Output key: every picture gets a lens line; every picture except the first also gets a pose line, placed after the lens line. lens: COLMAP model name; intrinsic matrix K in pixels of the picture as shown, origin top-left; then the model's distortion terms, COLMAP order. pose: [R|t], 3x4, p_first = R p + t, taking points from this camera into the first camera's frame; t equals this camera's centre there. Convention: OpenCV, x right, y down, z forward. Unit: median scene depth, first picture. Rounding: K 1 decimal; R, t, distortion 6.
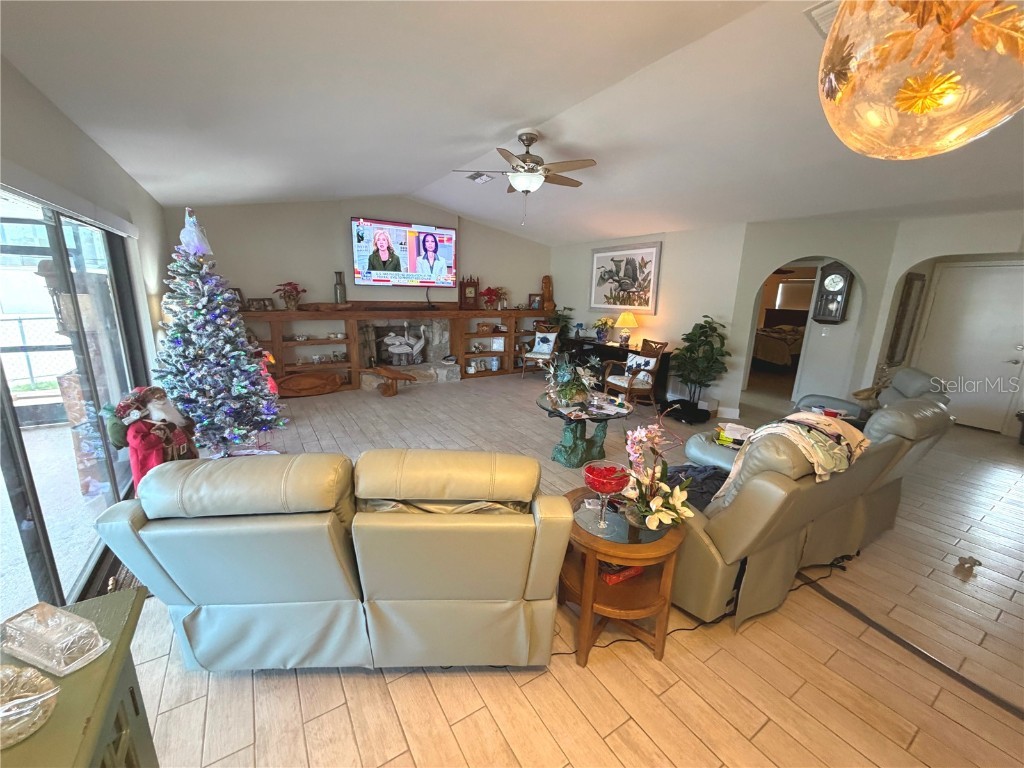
lens RADIAL K [[408.0, 0, 510.2], [0, 408.0, 384.8], [0, 0, 1]] dist [0.000643, -0.000033]
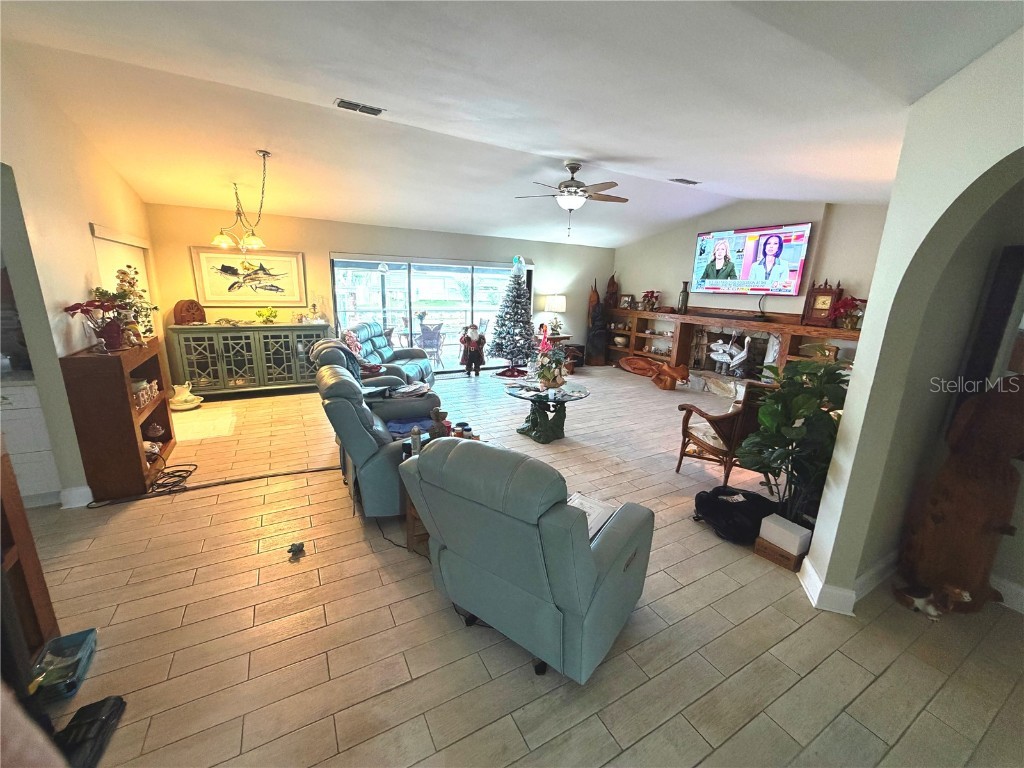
lens RADIAL K [[408.0, 0, 510.2], [0, 408.0, 384.8], [0, 0, 1]] dist [0.000643, -0.000033]
pose [[-0.057876, 0.206488, -0.976736, 0.773343], [-0.257671, 0.942136, 0.214442, -0.108649], [0.964498, 0.264088, -0.001321, 0.544614]]
